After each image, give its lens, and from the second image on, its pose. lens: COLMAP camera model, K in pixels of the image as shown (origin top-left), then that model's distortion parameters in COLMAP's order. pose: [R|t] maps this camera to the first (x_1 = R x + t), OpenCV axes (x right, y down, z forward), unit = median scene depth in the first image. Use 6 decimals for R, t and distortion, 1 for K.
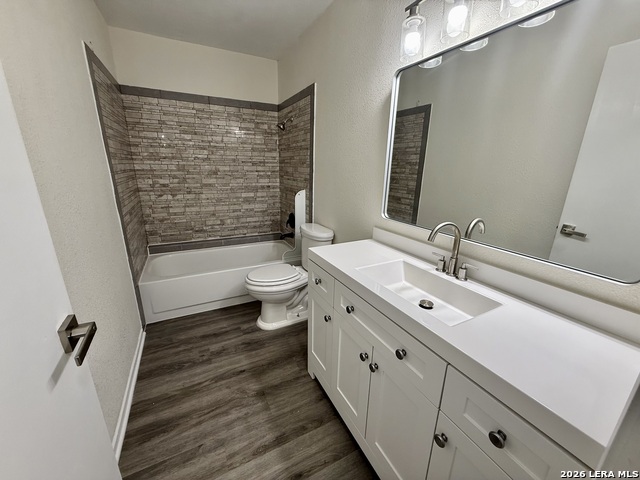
lens RADIAL K [[254.8, 0, 319.2], [0, 254.8, 240.3], [0, 0, 1]] dist [-0.000906, -0.000212]
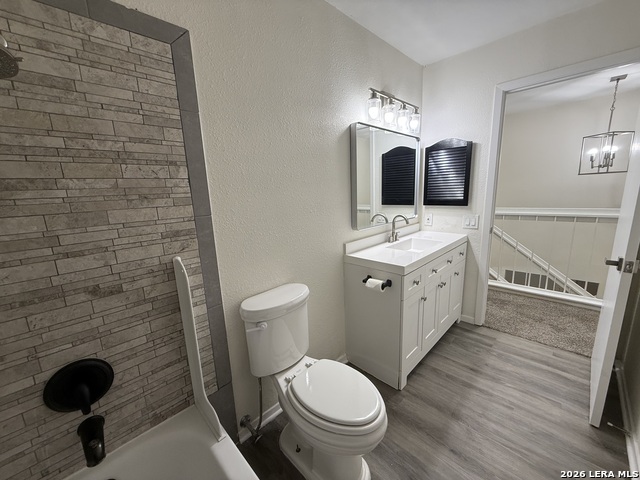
lens RADIAL K [[254.8, 0, 319.2], [0, 254.8, 240.3], [0, 0, 1]] dist [-0.000906, -0.000212]
pose [[-0.301124, -0.194232, 0.933594, -0.926490], [0.304052, 0.908378, 0.287056, -0.491083], [-0.903812, 0.370301, -0.214477, 1.552761]]
